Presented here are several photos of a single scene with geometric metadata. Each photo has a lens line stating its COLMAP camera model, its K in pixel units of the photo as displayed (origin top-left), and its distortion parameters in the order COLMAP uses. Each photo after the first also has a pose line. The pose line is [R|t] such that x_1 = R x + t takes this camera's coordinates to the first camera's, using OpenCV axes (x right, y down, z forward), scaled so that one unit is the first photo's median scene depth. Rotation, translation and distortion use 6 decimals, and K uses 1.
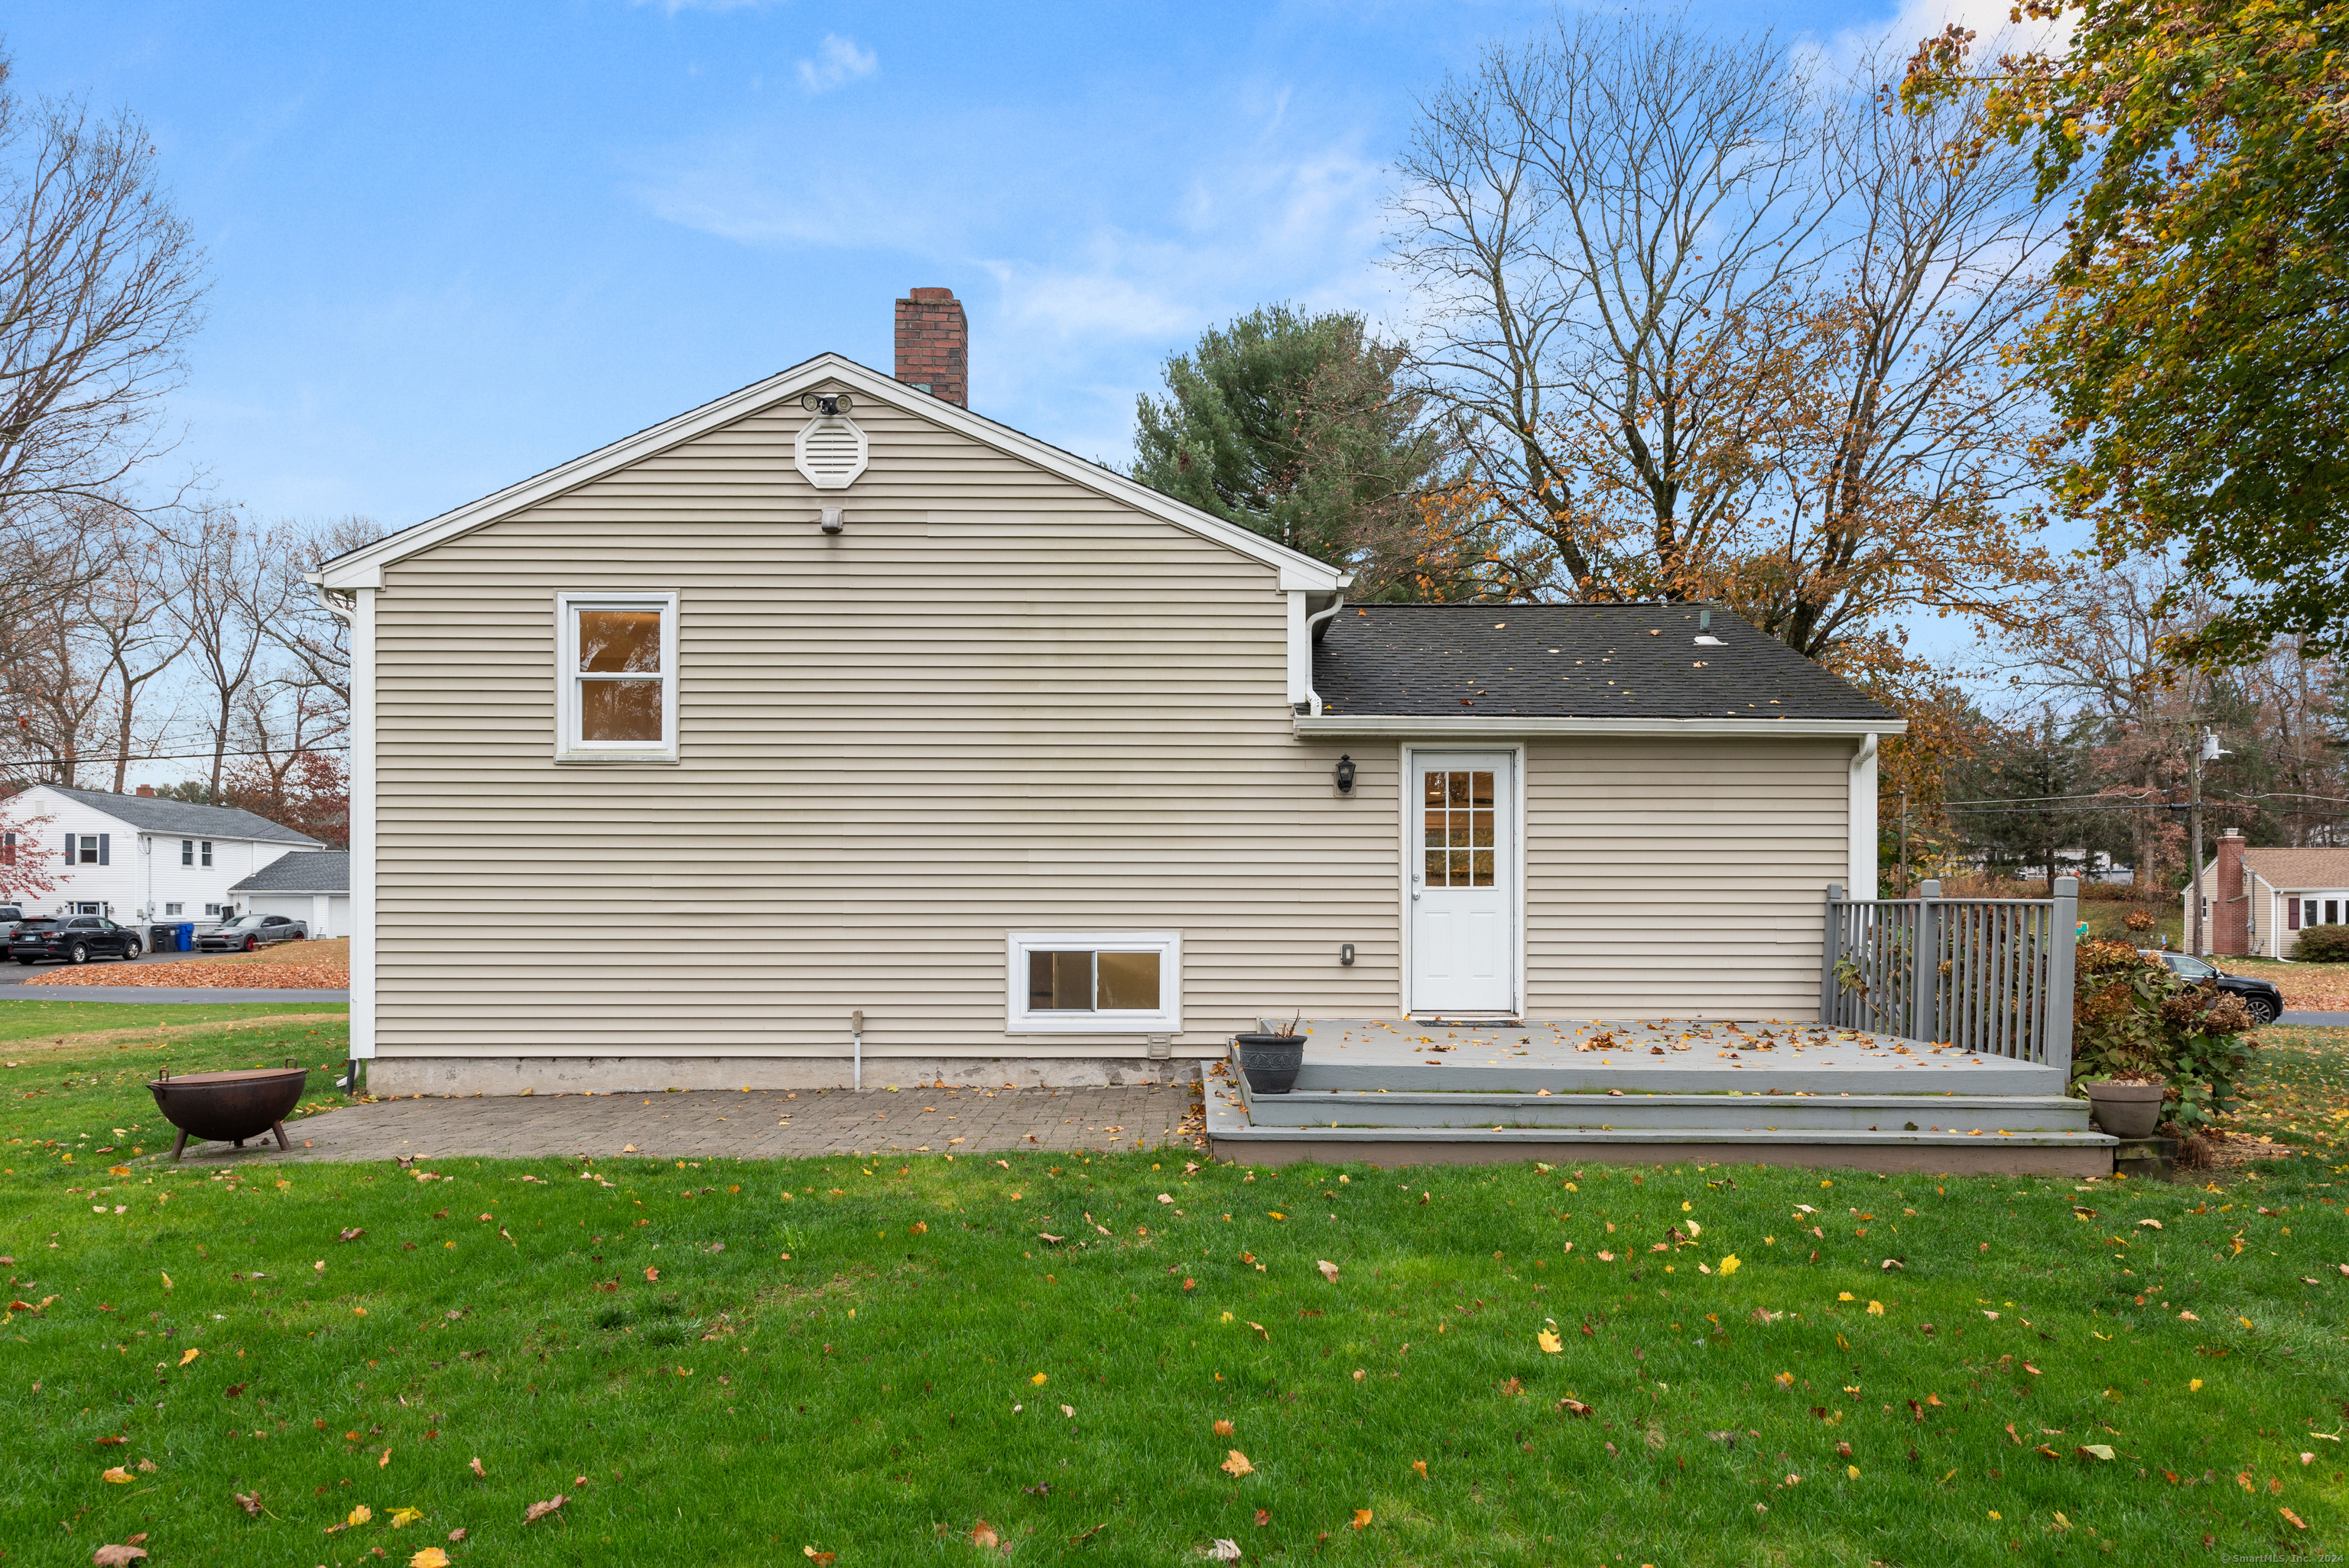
lens RADIAL K [[1494.1, 0, 1204.4], [0, 1494.1, 905.5], [0, 0, 1]] dist [0.009906, -0.000560]
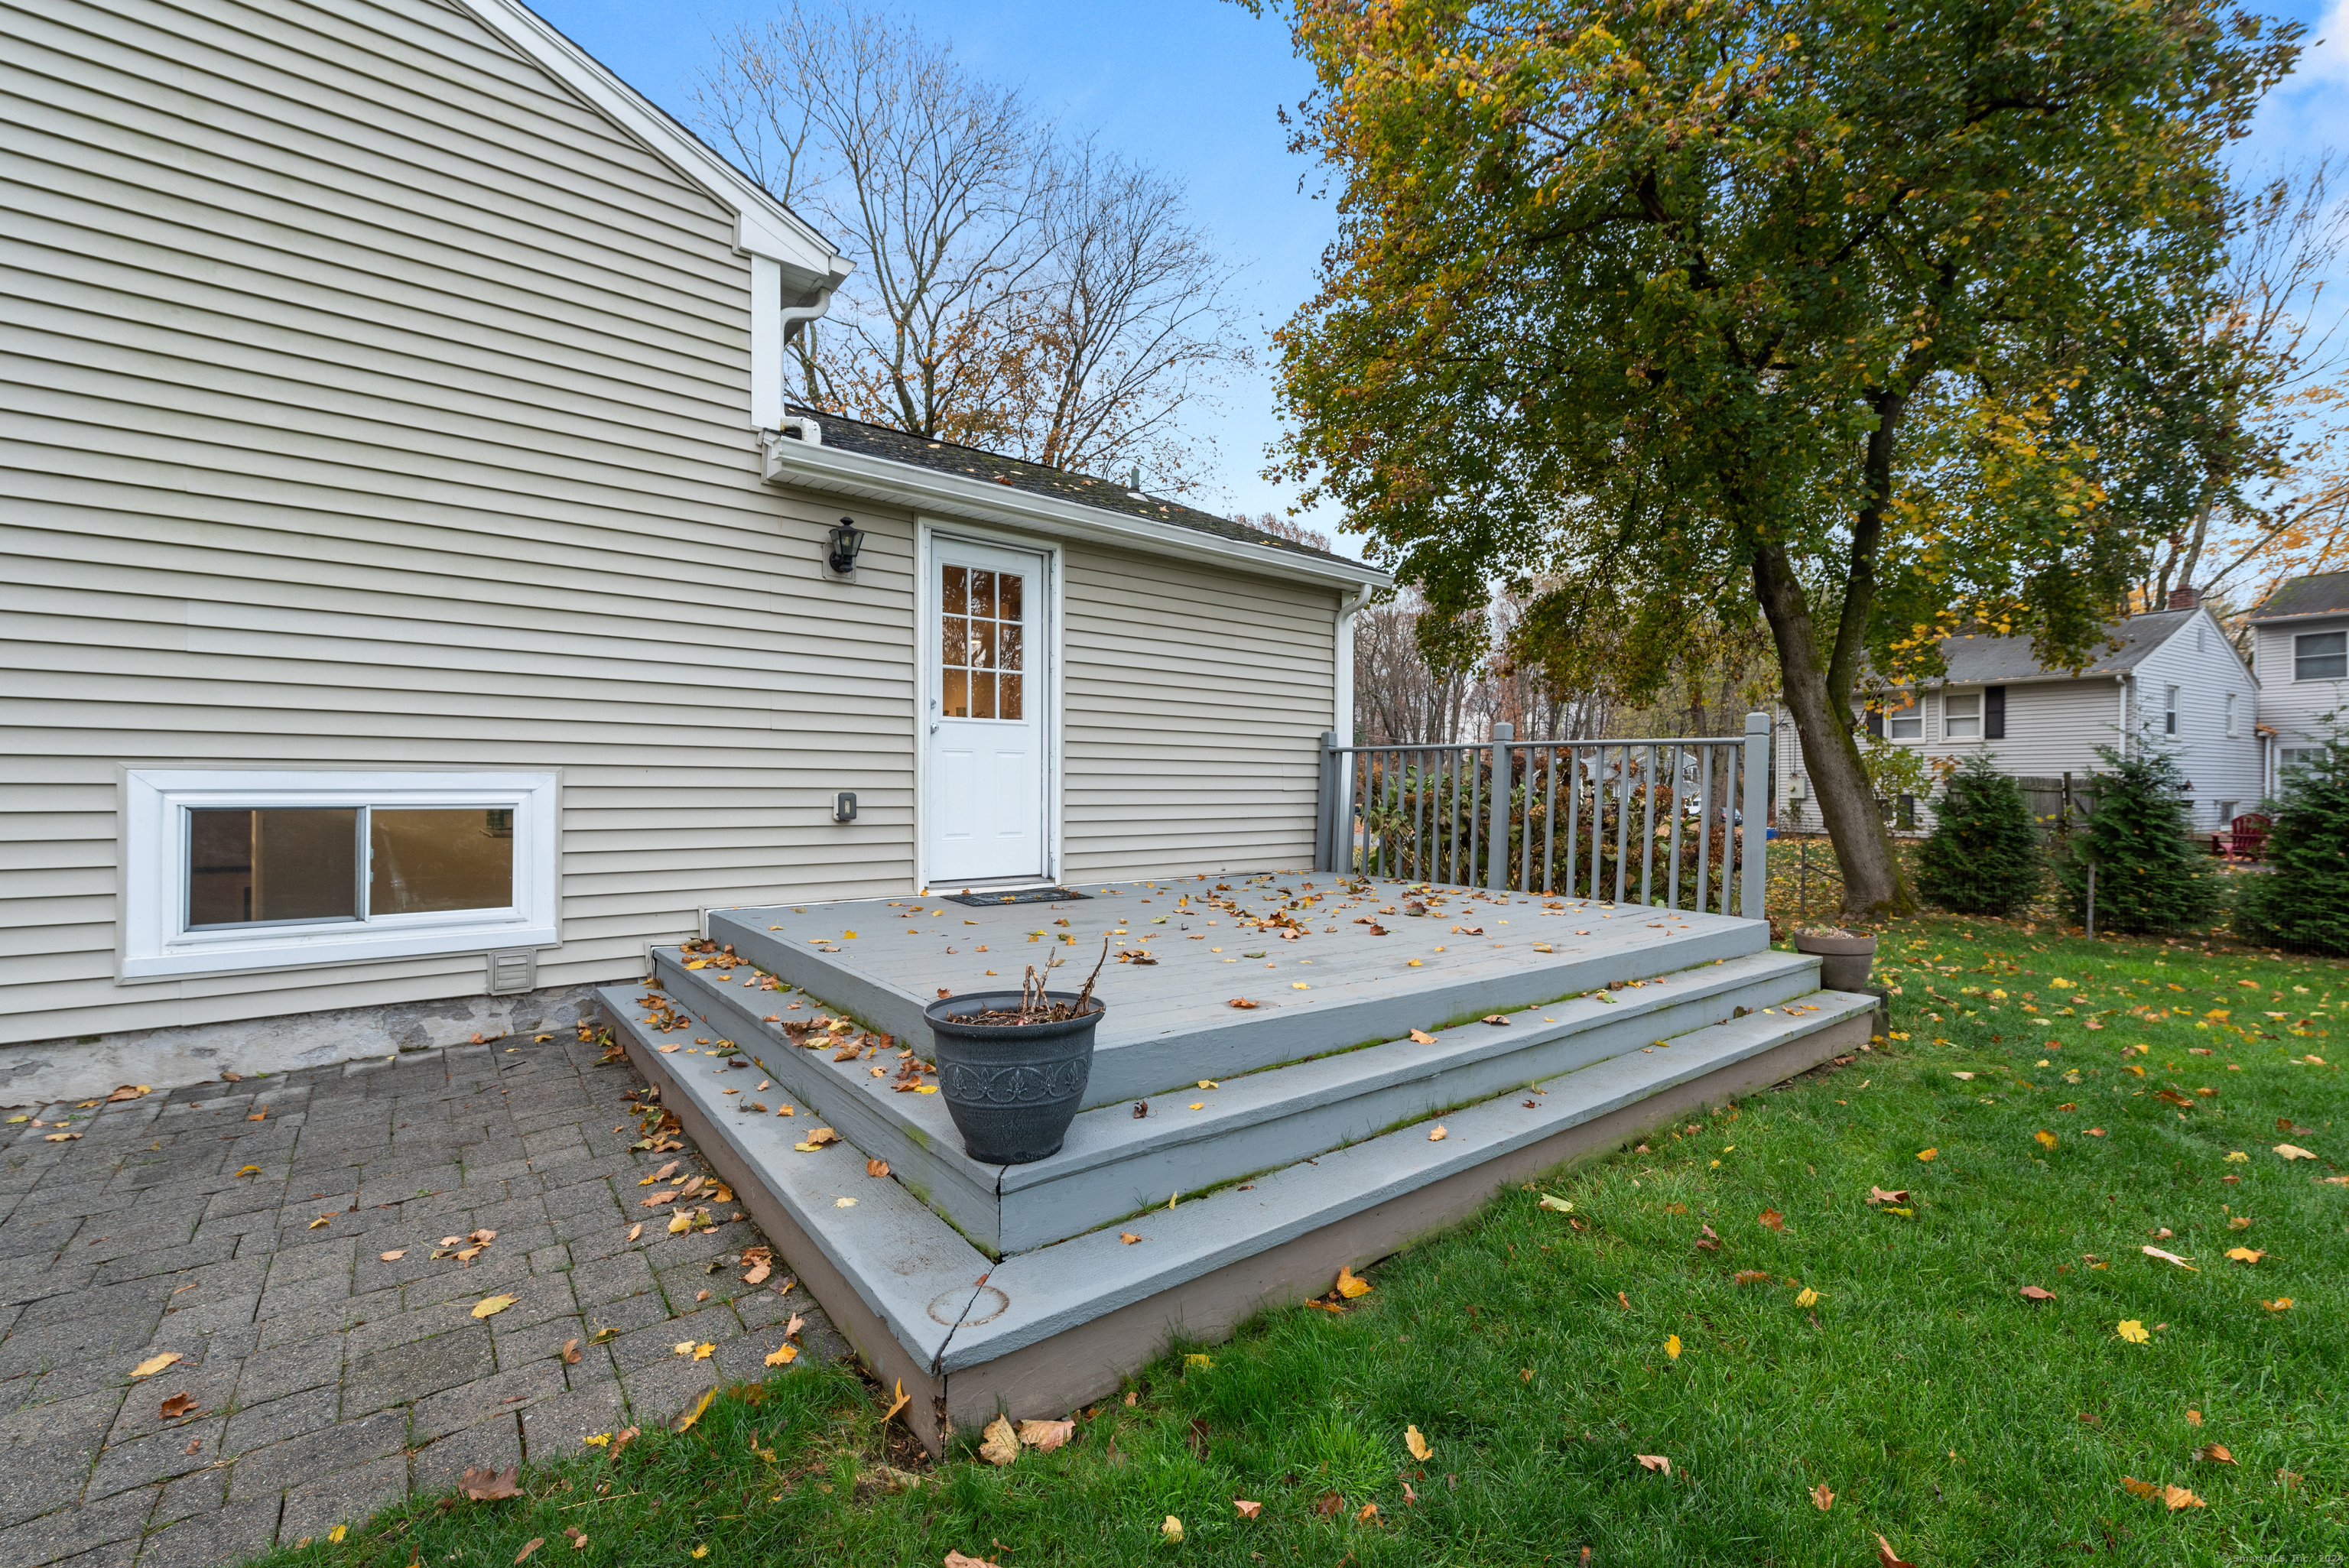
lens RADIAL K [[961.6, 0, 1182.2], [0, 961.6, 784.0], [0, 0, 1]] dist [0.003395, -0.000717]
pose [[0.784183, 0.003784, 0.620518, -0.057850], [-0.009906, 0.999930, 0.006422, 0.017324], [-0.620451, -0.011183, 0.784166, 0.548624]]
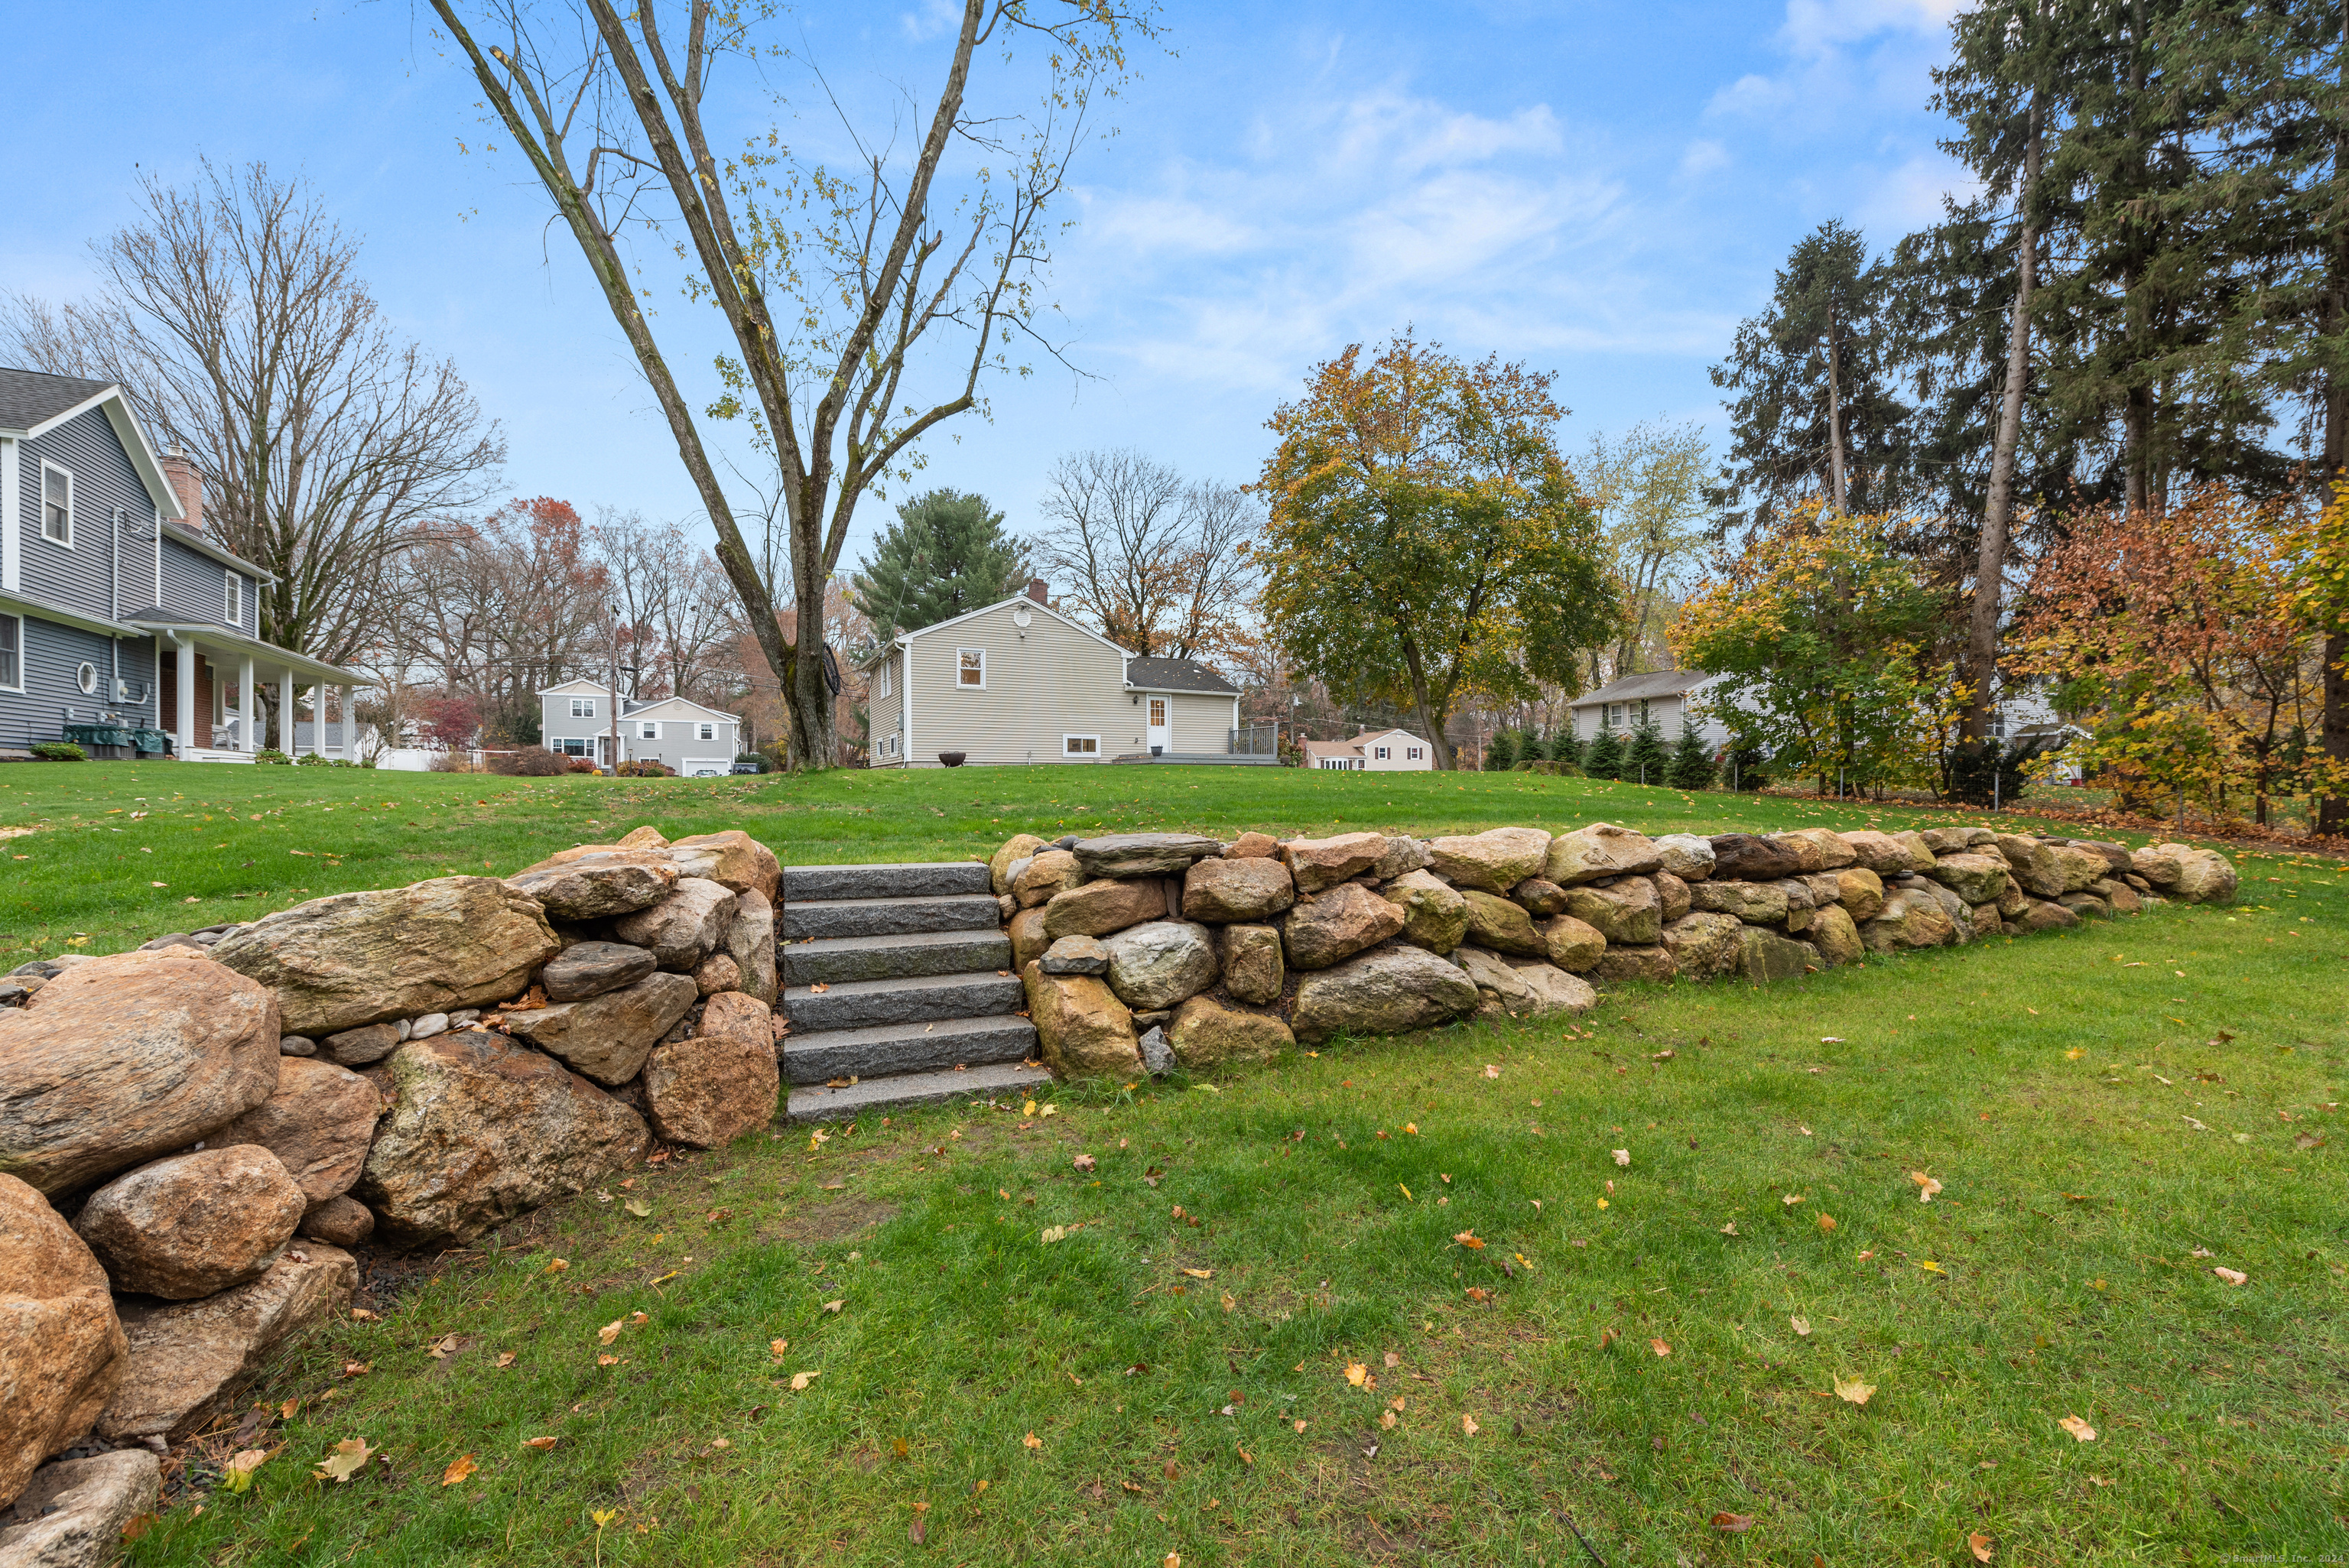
lens RADIAL K [[894.7, 0, 1173.1], [0, 894.7, 788.9], [0, 0, 1]] dist [0.007457, 0.000147]
pose [[0.898216, -0.004331, 0.439532, -0.974996], [0.000133, 0.999954, 0.009582, 0.151651], [-0.439554, -0.008548, 0.898176, -1.442085]]
